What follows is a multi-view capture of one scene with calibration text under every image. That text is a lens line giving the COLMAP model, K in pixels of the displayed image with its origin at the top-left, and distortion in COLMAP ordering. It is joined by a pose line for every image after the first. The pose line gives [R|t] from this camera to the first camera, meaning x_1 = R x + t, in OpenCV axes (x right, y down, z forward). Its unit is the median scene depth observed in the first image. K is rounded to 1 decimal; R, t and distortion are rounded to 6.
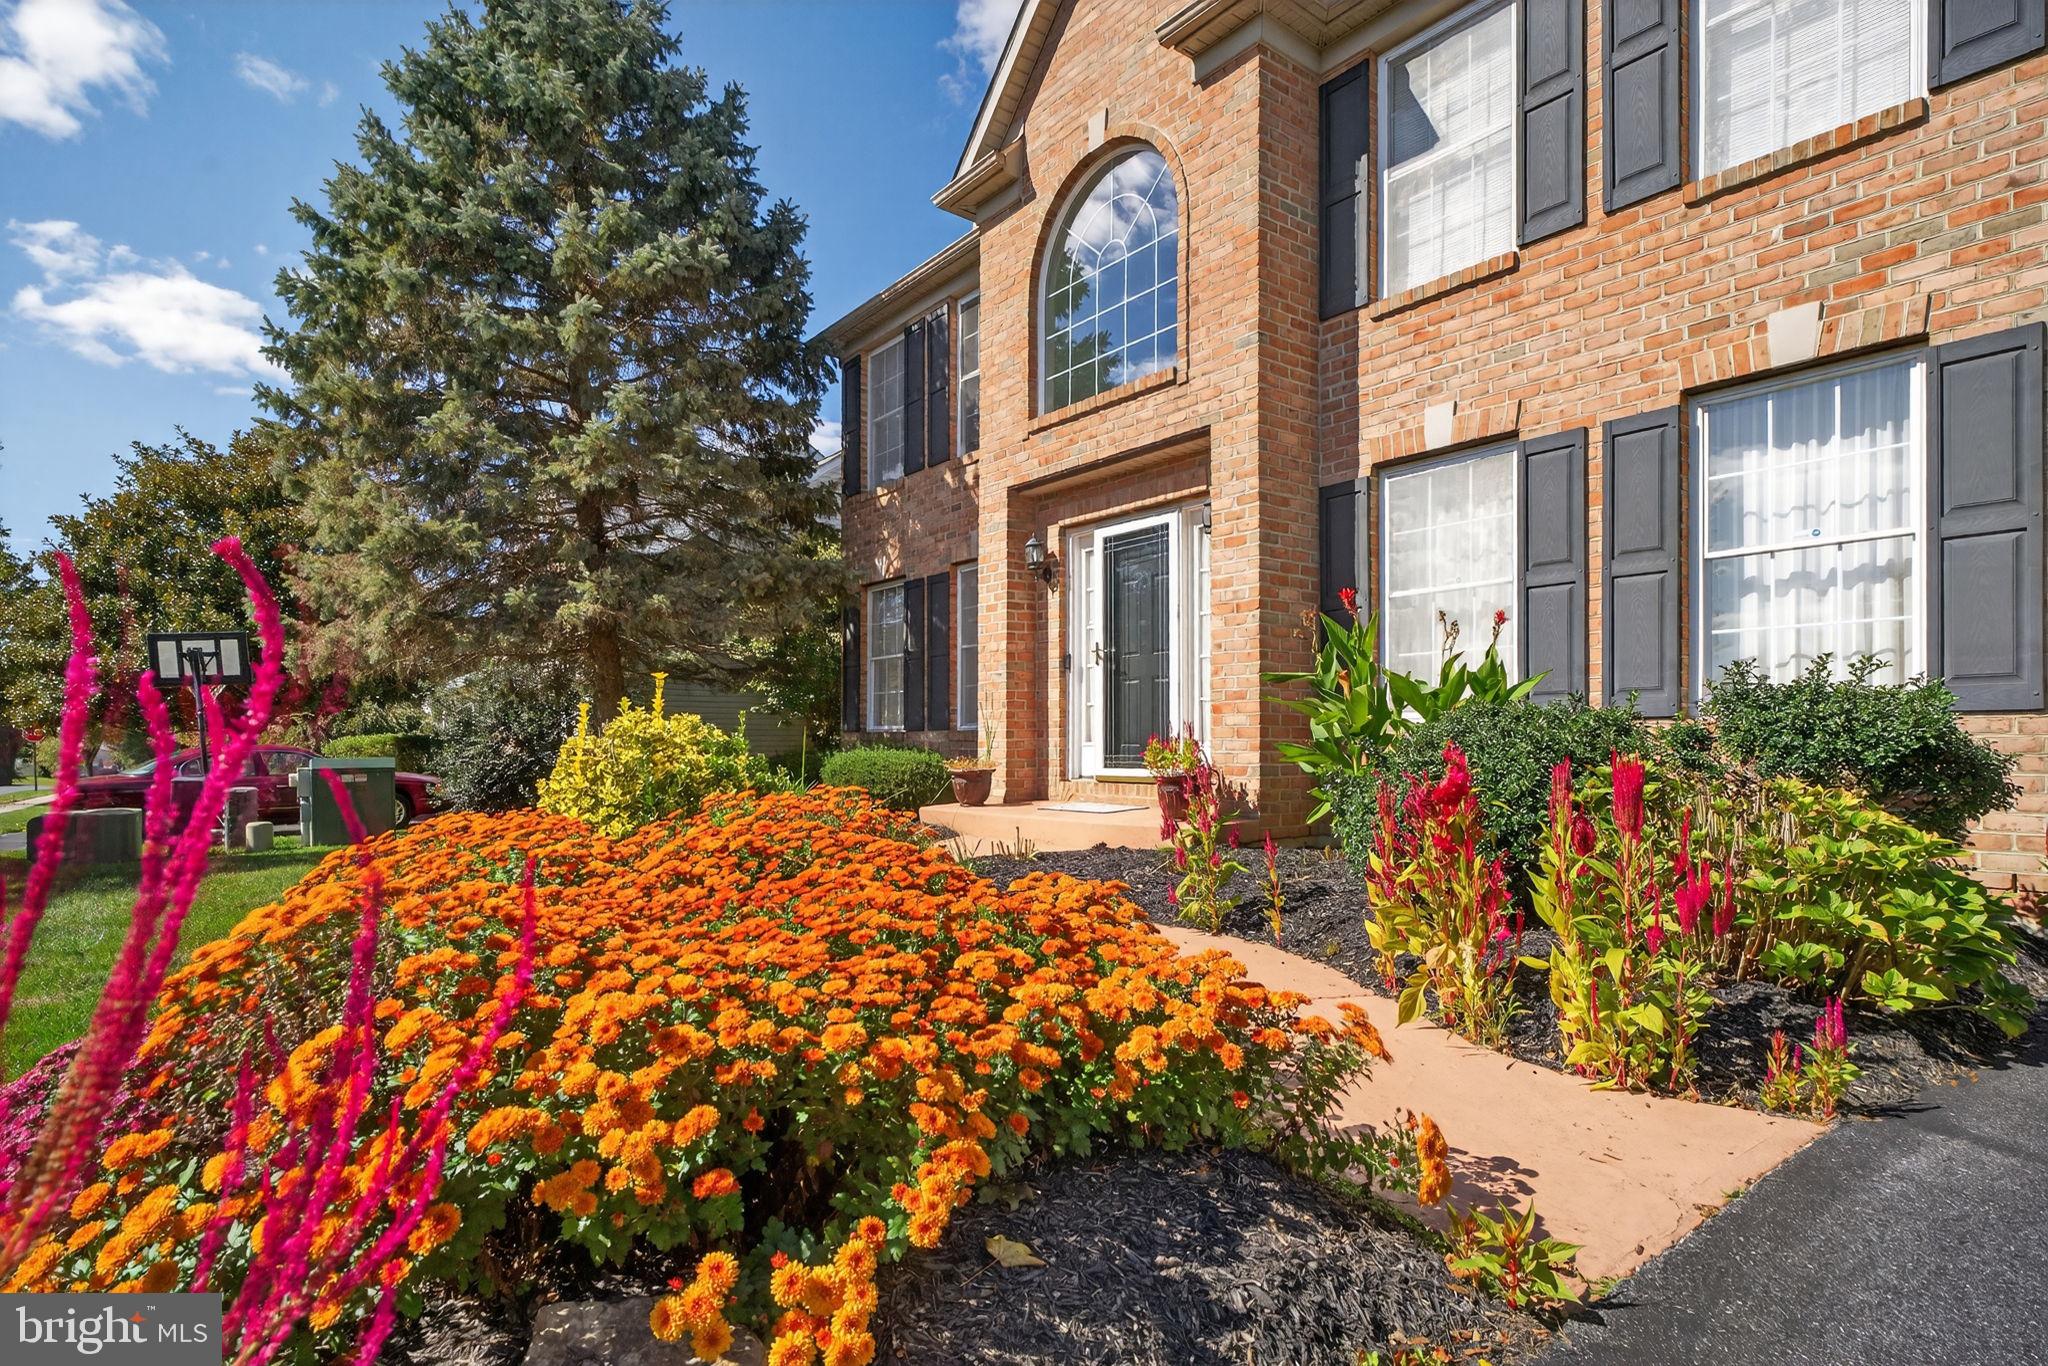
lens RADIAL K [[1071.5, 0, 1025.2], [0, 1071.5, 754.2], [0, 0, 1]] dist [-0.018953, 0.000708]
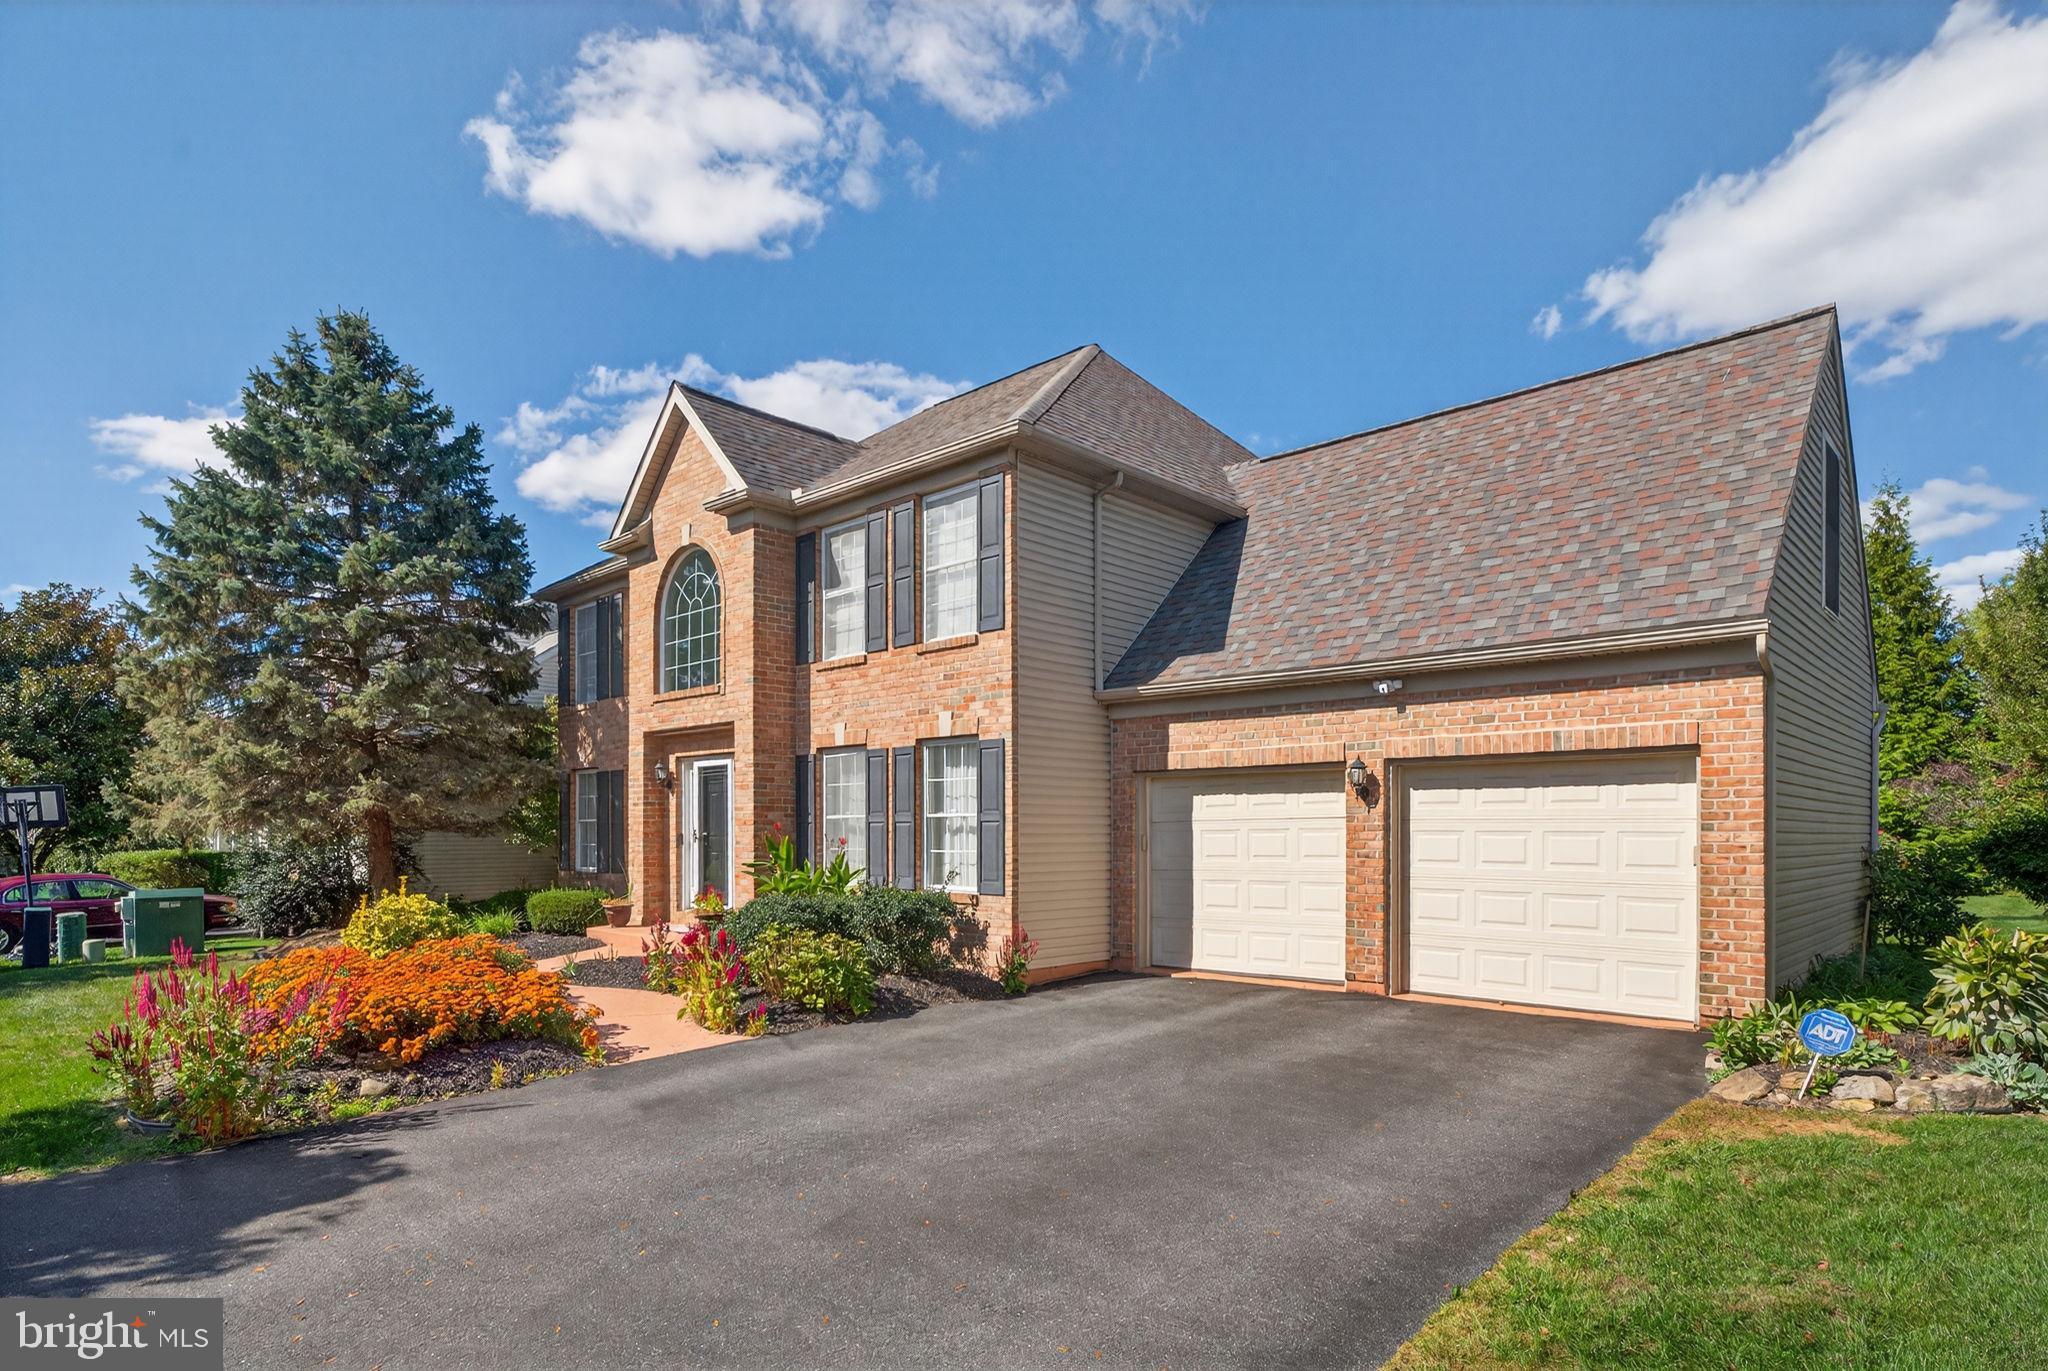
lens RADIAL K [[1095.6, 0, 1025.2], [0, 1095.6, 836.1], [0, 0, 1]] dist [0.003189, -0.000015]
pose [[0.987833, 0.000398, 0.155515, 0.304282], [0.000180, 0.999993, -0.003702, -0.084928], [-0.155515, 0.003685, 0.987827, -0.757546]]
